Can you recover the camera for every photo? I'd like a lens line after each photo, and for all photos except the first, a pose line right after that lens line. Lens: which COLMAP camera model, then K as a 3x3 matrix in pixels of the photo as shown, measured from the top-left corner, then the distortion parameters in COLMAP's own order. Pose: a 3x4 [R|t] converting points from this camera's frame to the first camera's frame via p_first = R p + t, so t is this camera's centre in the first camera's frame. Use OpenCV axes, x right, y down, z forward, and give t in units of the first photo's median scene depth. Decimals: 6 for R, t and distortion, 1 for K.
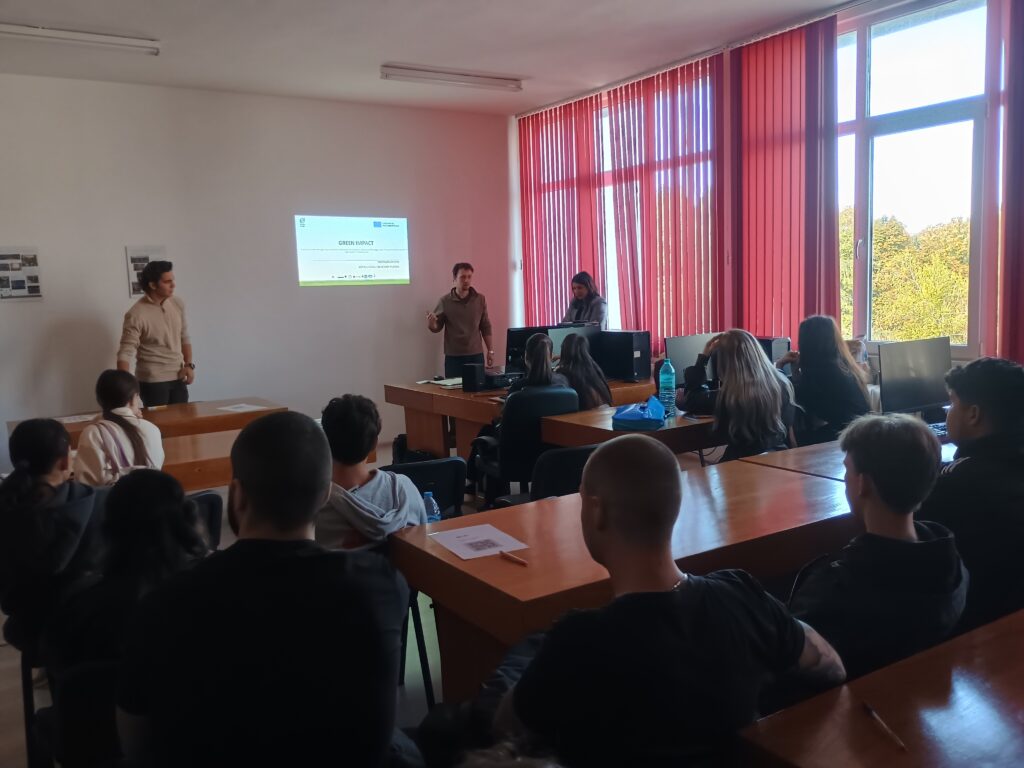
lens RADIAL K [[870.0, 0, 507.4], [0, 870.0, 384.3], [0, 0, 1]] dist [0.039072, -0.067915]
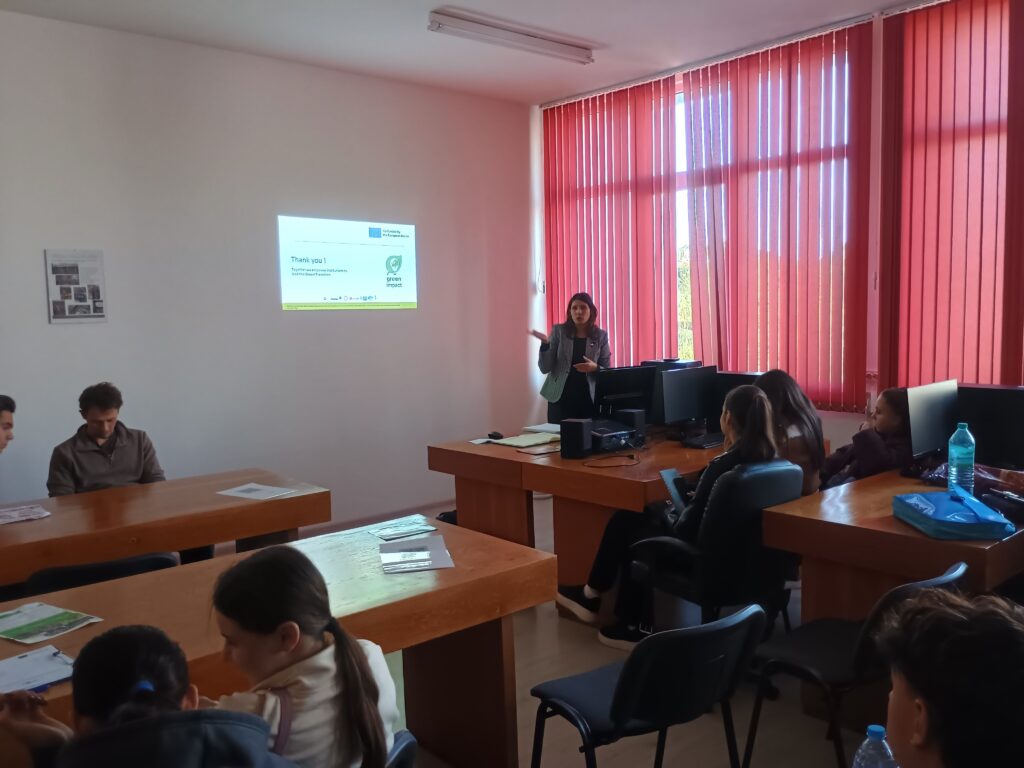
lens RADIAL K [[870.0, 0, 515.0], [0, 870.0, 380.0], [0, 0, 1]] dist [0.039072, -0.067915]
pose [[0.987248, 0.000261, 0.159189, -0.177151], [0.005660, 0.999309, -0.036741, -0.026209], [-0.159089, 0.037174, 0.986564, 0.255982]]
